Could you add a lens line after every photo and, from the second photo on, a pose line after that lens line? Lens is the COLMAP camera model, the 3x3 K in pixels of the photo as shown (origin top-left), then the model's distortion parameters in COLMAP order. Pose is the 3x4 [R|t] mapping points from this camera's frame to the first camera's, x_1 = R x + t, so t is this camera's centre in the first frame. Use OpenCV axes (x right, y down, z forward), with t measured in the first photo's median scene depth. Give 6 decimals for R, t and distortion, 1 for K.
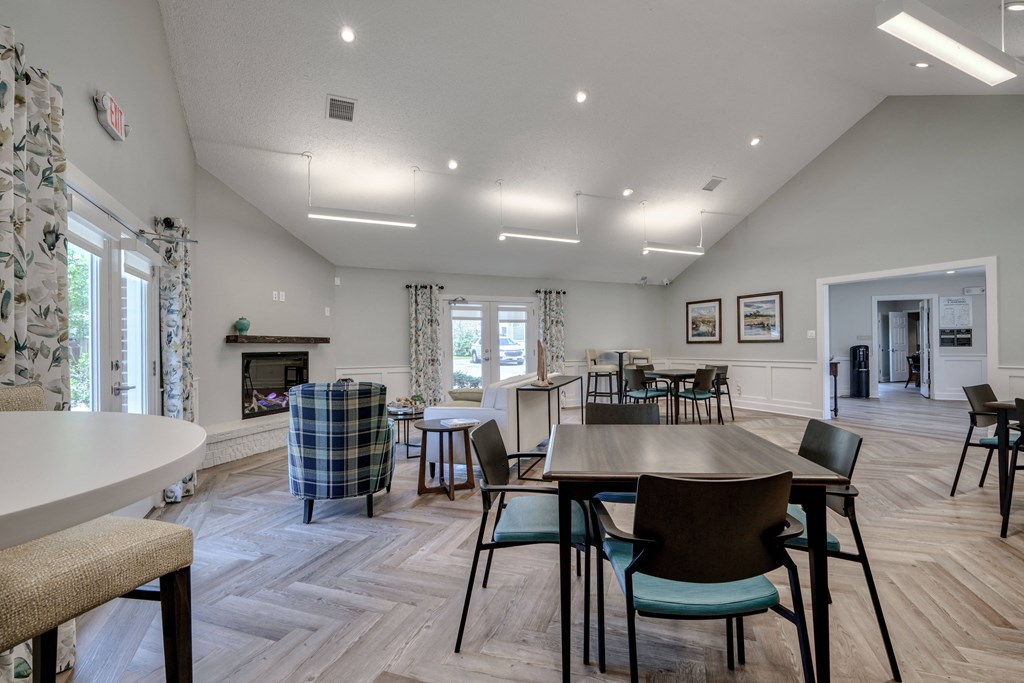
lens RADIAL K [[457.3, 0, 515.0], [0, 457.3, 341.0], [0, 0, 1]] dist [-0.008054, 0.000770]
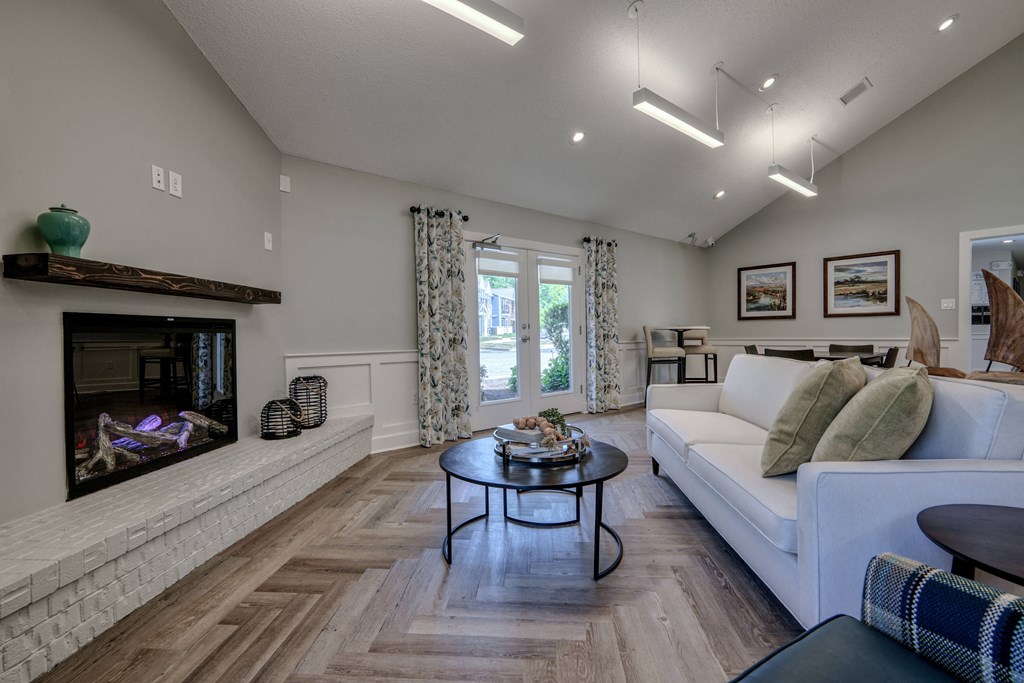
lens RADIAL K [[457.3, 0, 515.0], [0, 457.3, 341.0], [0, 0, 1]] dist [-0.008054, 0.000770]
pose [[0.967221, -0.006252, 0.253861, -0.244167], [0.000000, 0.999697, 0.024618, 0.026973], [-0.253938, -0.023811, 0.966927, 0.398820]]
